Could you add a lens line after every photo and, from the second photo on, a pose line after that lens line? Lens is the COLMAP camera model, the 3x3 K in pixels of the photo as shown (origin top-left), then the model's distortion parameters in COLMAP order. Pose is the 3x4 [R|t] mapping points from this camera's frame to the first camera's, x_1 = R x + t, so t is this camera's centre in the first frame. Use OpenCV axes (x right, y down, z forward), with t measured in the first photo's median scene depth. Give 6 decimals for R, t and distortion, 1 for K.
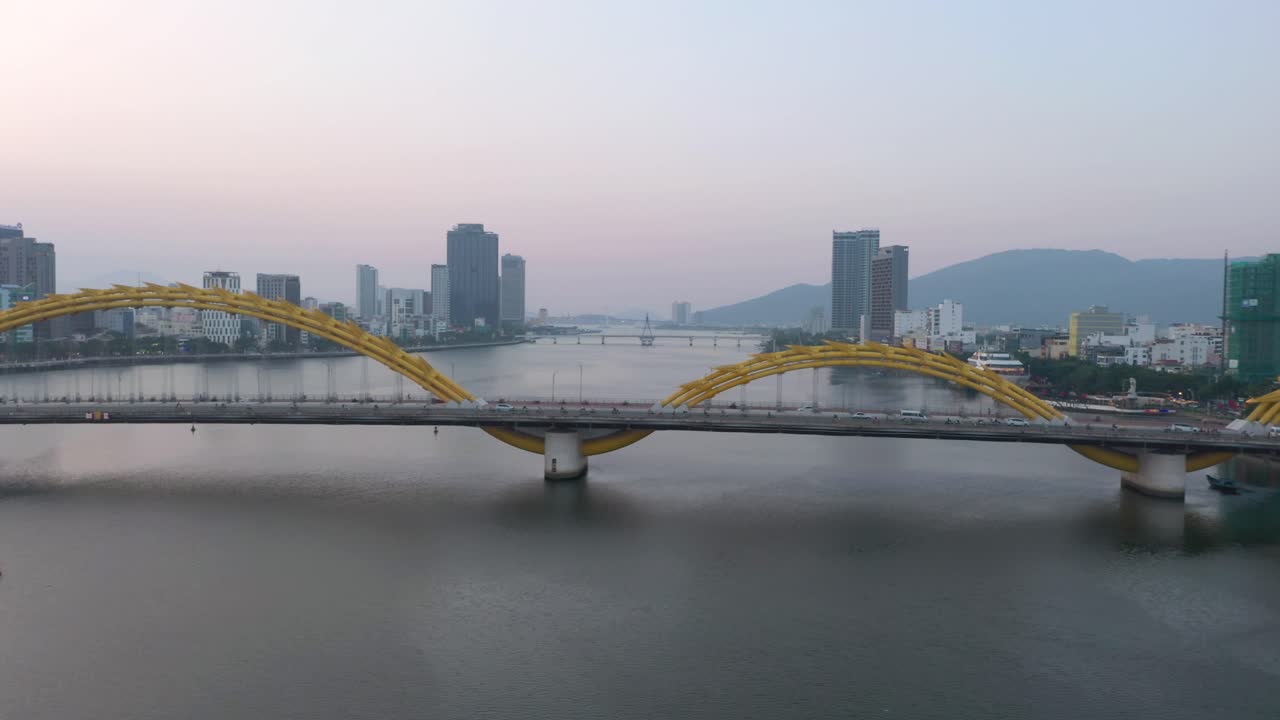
lens RADIAL K [[1041.6, 0, 639.7], [0, 1041.6, 355.0], [0, 0, 1]] dist [0.010701, 0.008528]
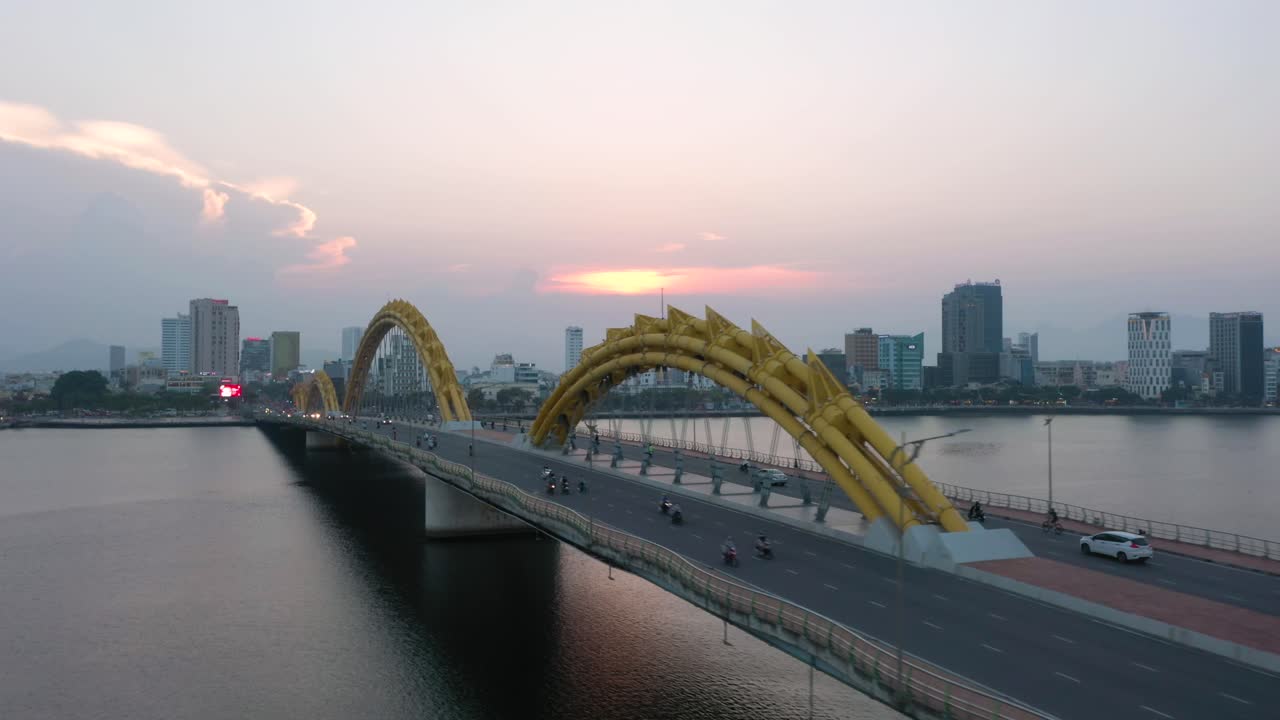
lens RADIAL K [[1041.6, 0, 639.1], [0, 1041.6, 367.8], [0, 0, 1]] dist [0.010701, 0.008528]
pose [[0.472402, -0.016826, -0.881223, 0.162130], [-0.027276, 0.999060, -0.033698, 0.007083], [0.880961, 0.039955, 0.471499, 0.212561]]
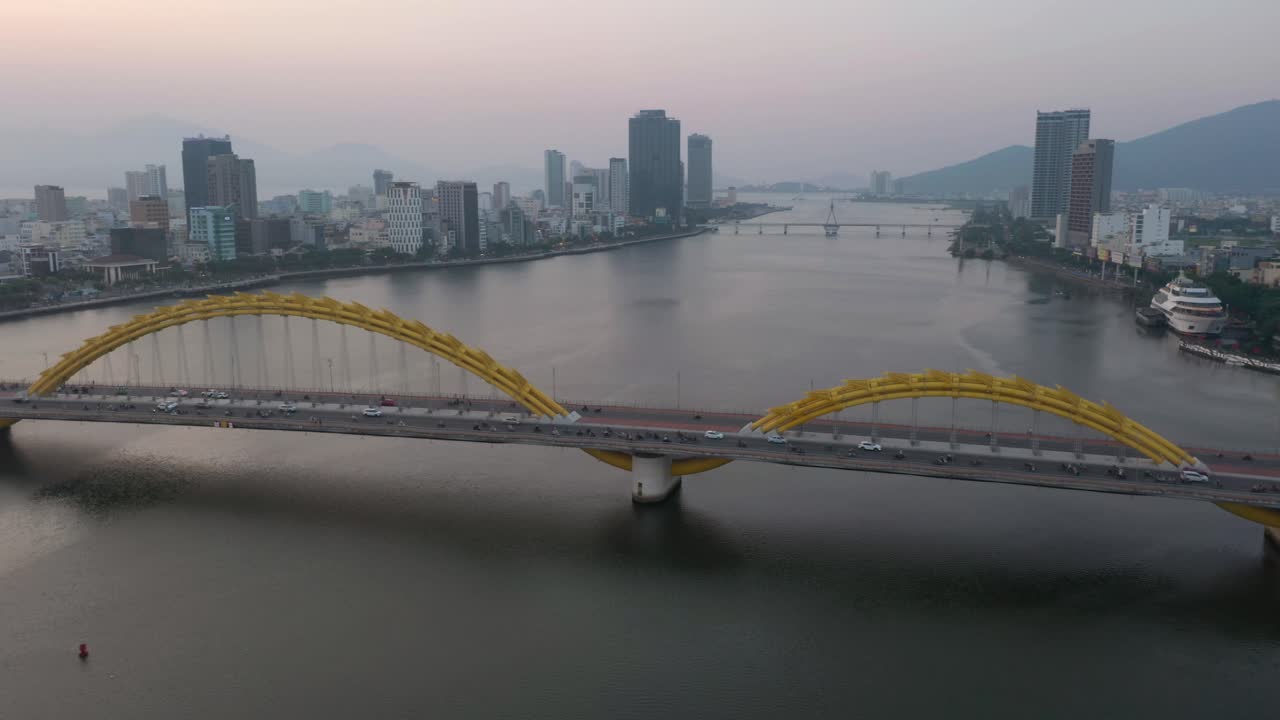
lens RADIAL K [[1041.6, 0, 640.3], [0, 1041.6, 356.2], [0, 0, 1]] dist [0.010701, 0.008528]
pose [[0.982128, 0.018881, -0.187265, 0.027870], [0.005730, 0.991495, 0.130018, -0.040624], [0.188128, -0.128767, 0.973667, 0.012089]]
